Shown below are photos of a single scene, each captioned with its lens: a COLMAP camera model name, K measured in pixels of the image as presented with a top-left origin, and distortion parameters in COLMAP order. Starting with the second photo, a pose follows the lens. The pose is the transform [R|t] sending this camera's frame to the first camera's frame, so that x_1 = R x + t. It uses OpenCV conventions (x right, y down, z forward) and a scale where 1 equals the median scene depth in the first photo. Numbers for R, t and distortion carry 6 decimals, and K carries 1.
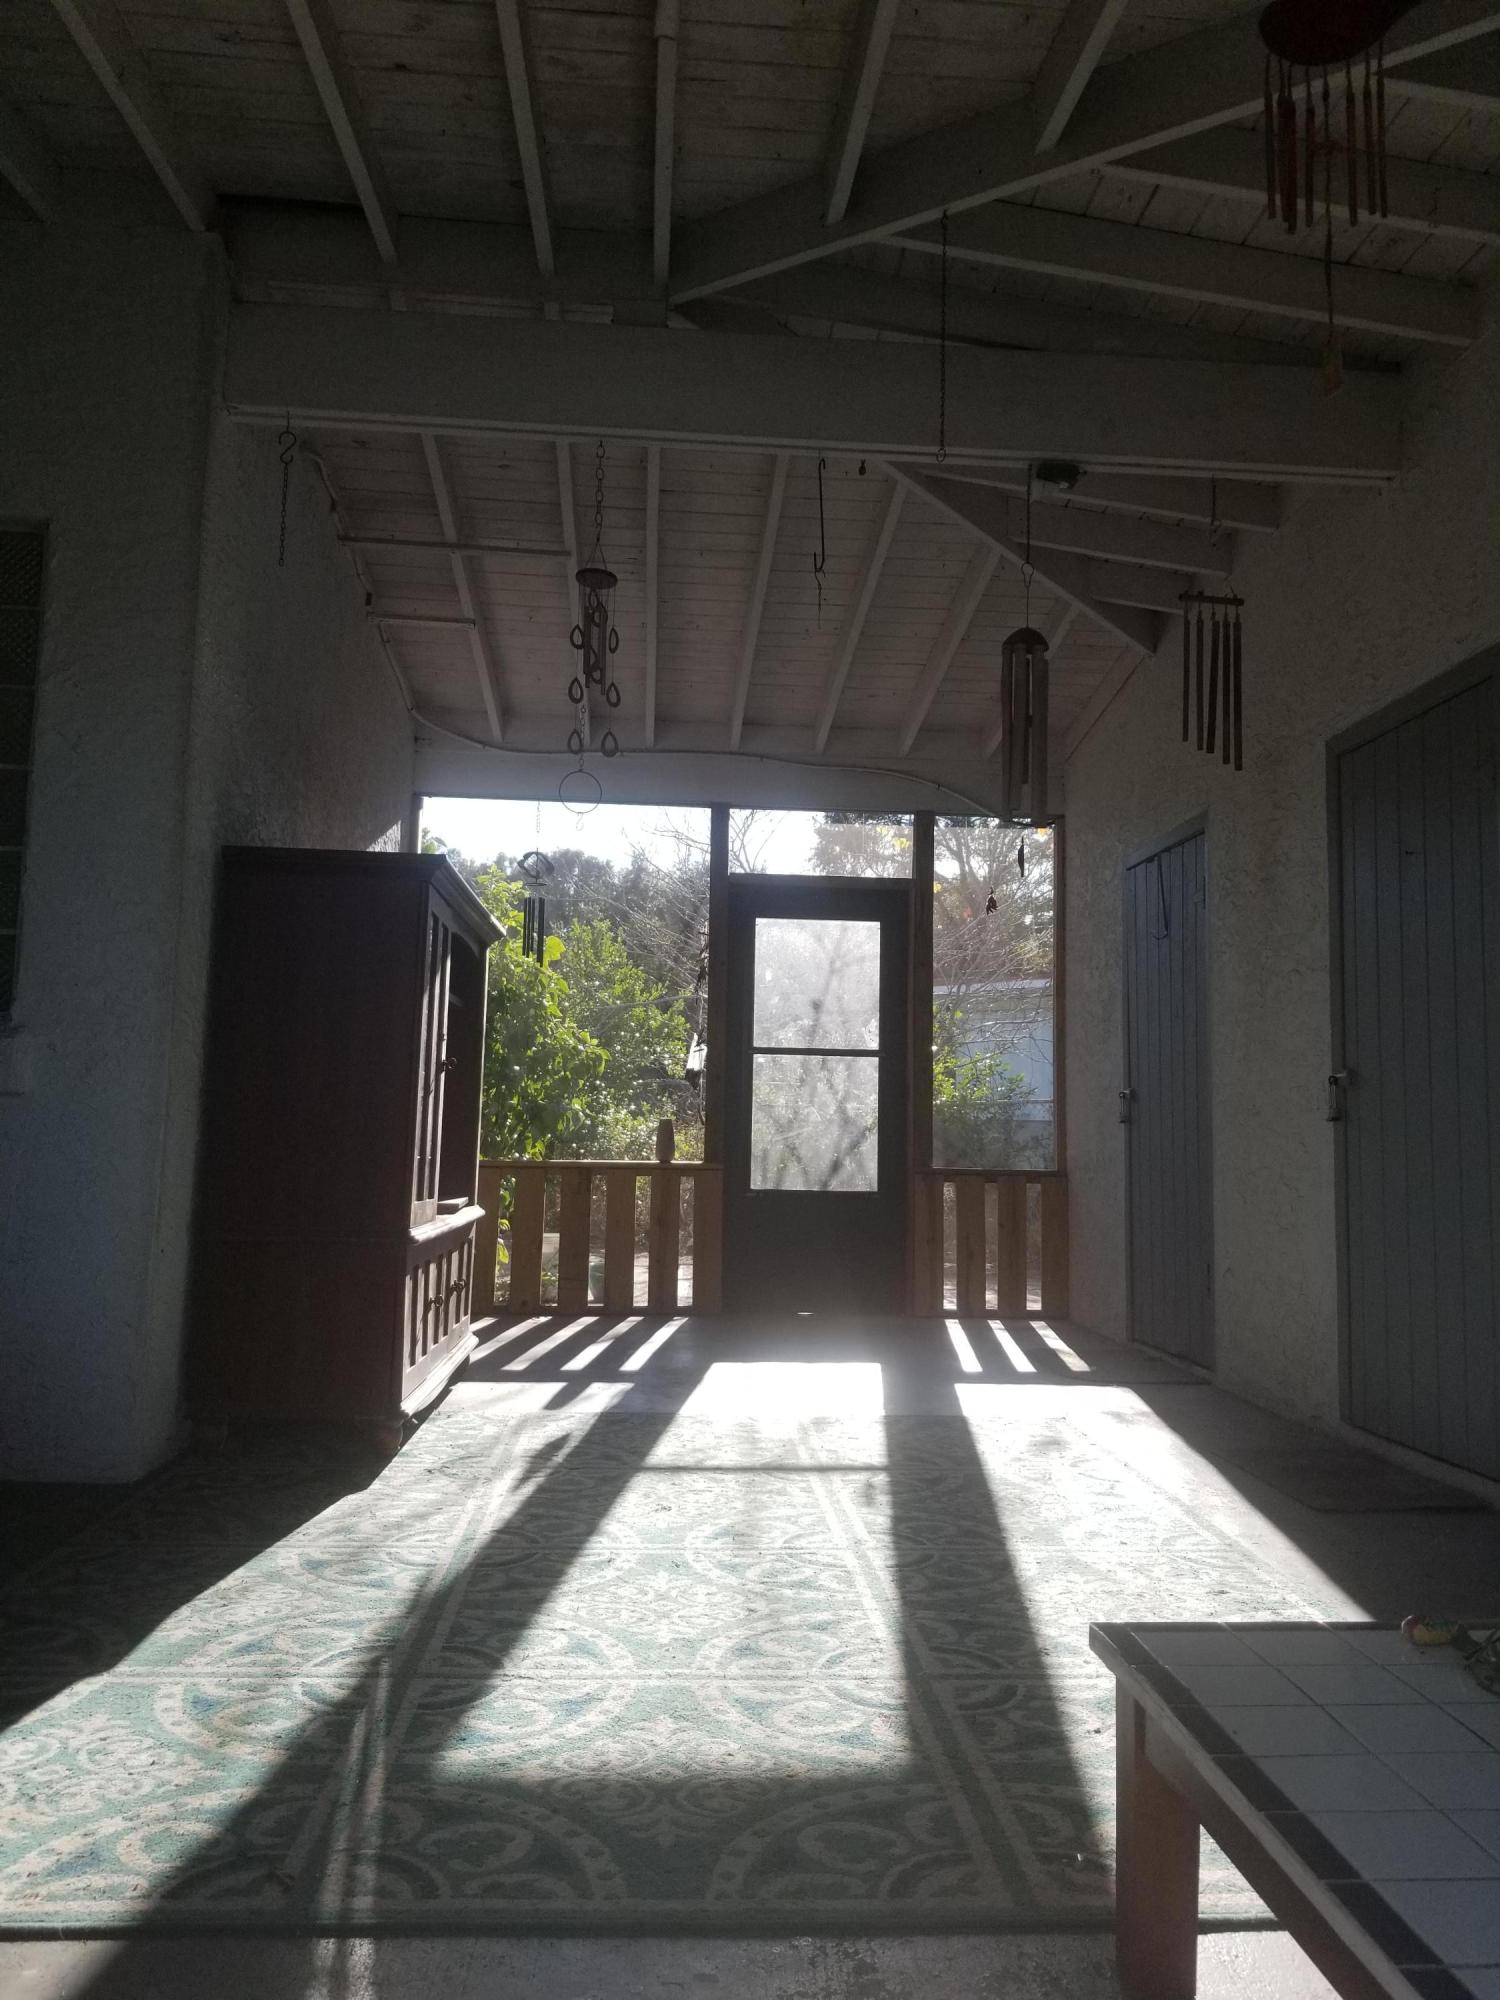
lens RADIAL K [[1562.5, 0, 750.0], [0, 1562.5, 1000.0], [0, 0, 1]] dist [0.149526, -0.329144]
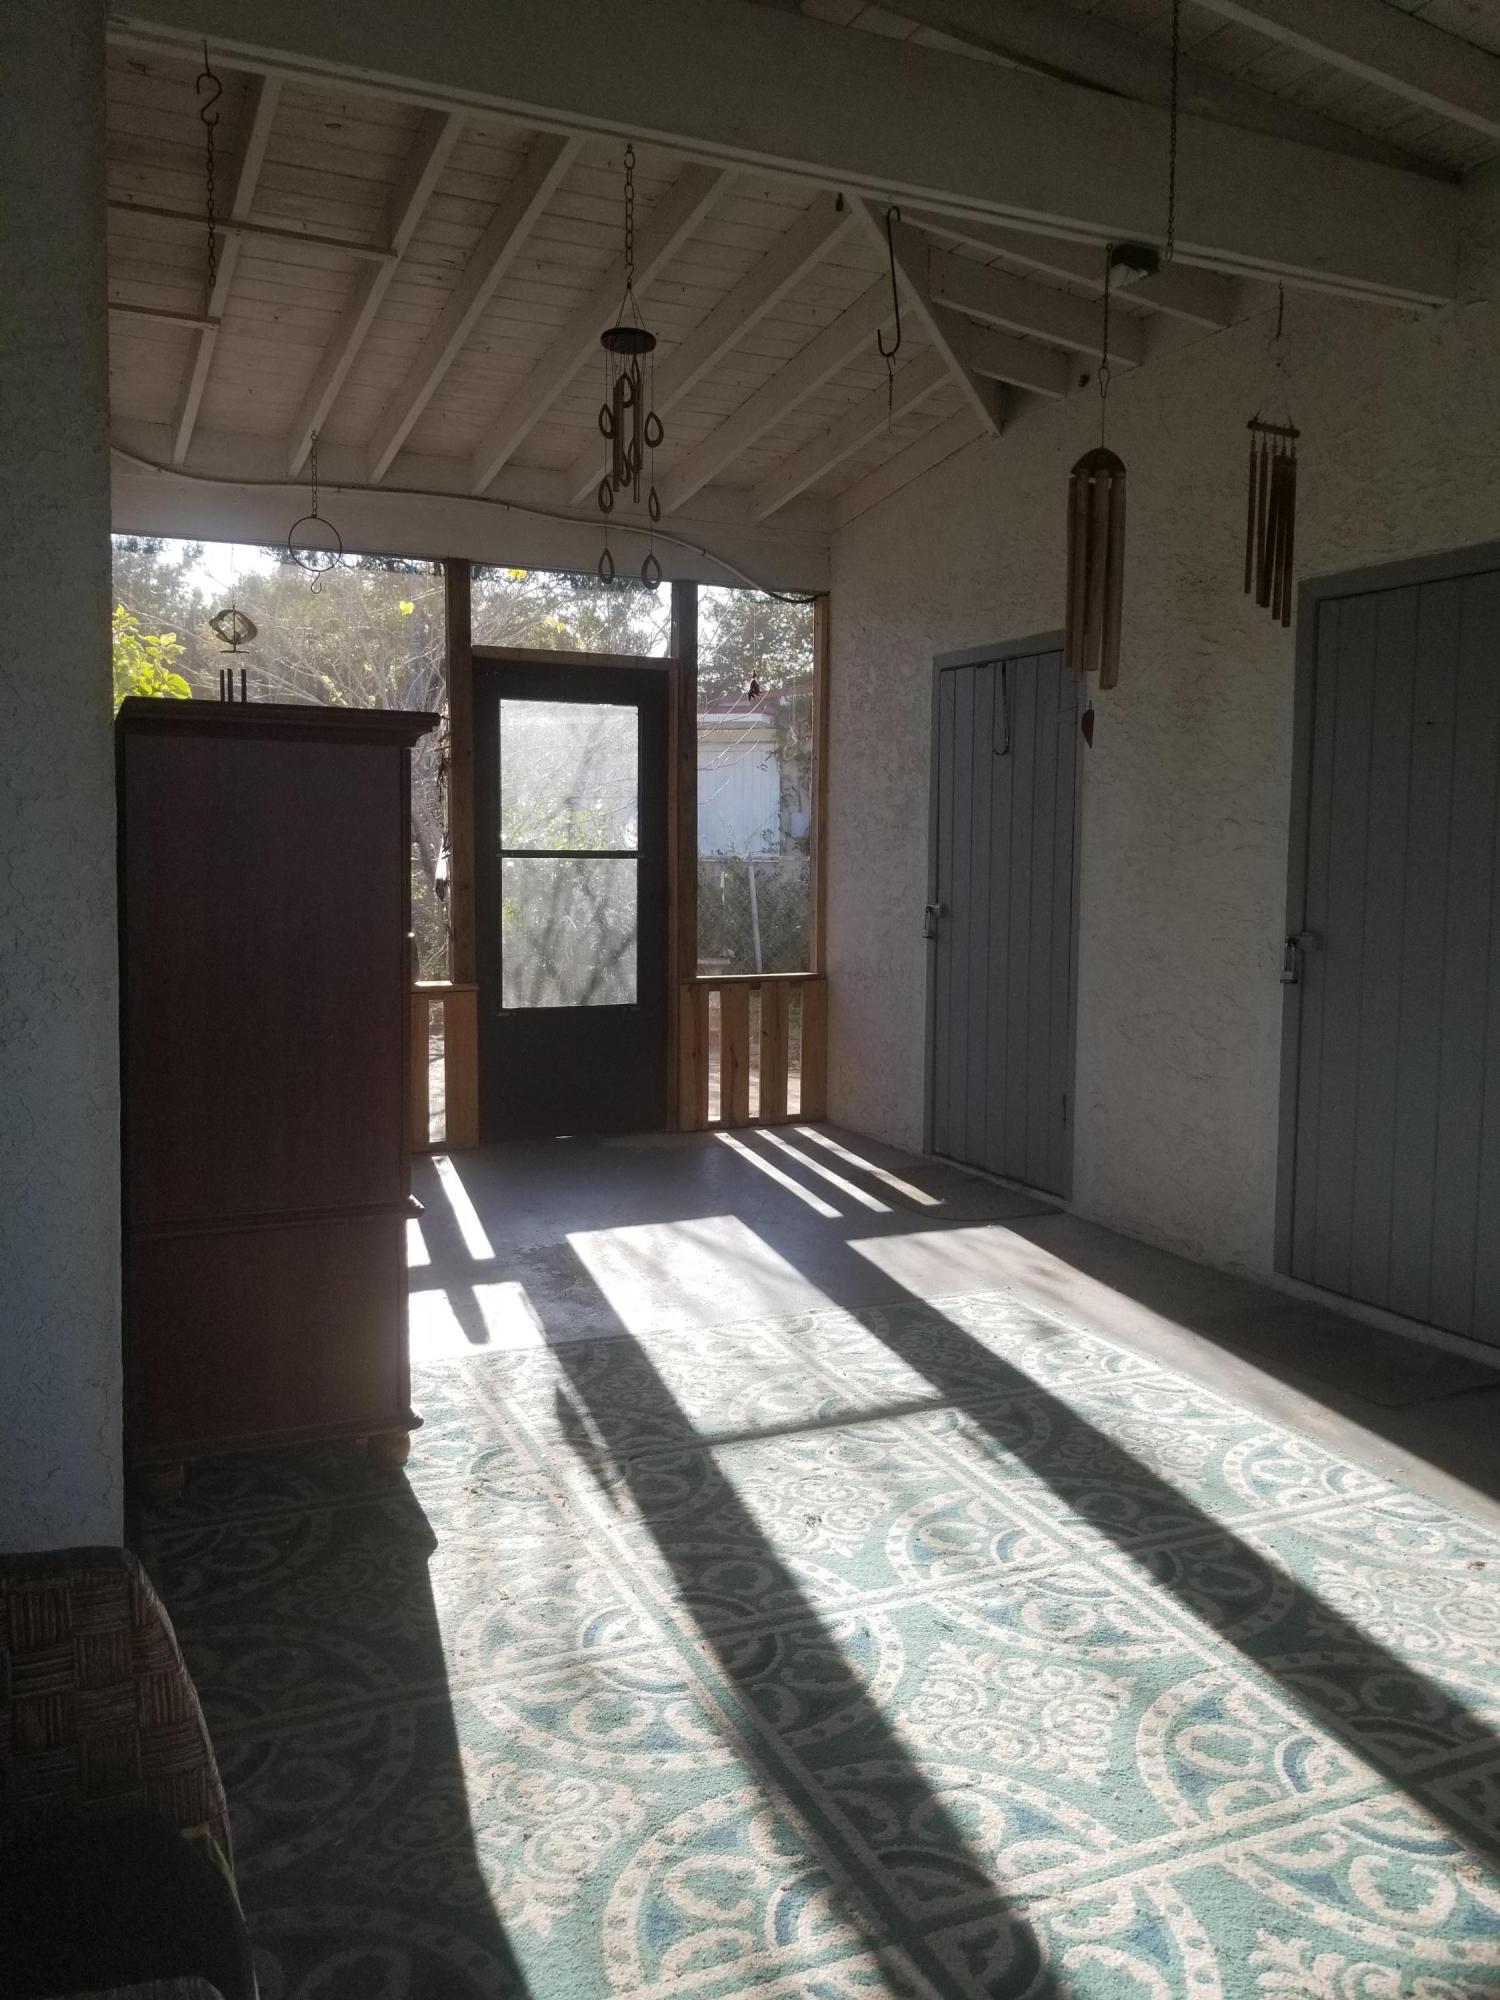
lens RADIAL K [[1558.0, 0, 750.0], [0, 1558.0, 1000.0], [0, 0, 1]] dist [0.065251, -0.099720]
pose [[0.938267, -0.046506, 0.342772, -0.227219], [-0.020269, 0.981827, 0.188692, -0.073180], [-0.345318, -0.183991, 0.920273, 0.168490]]
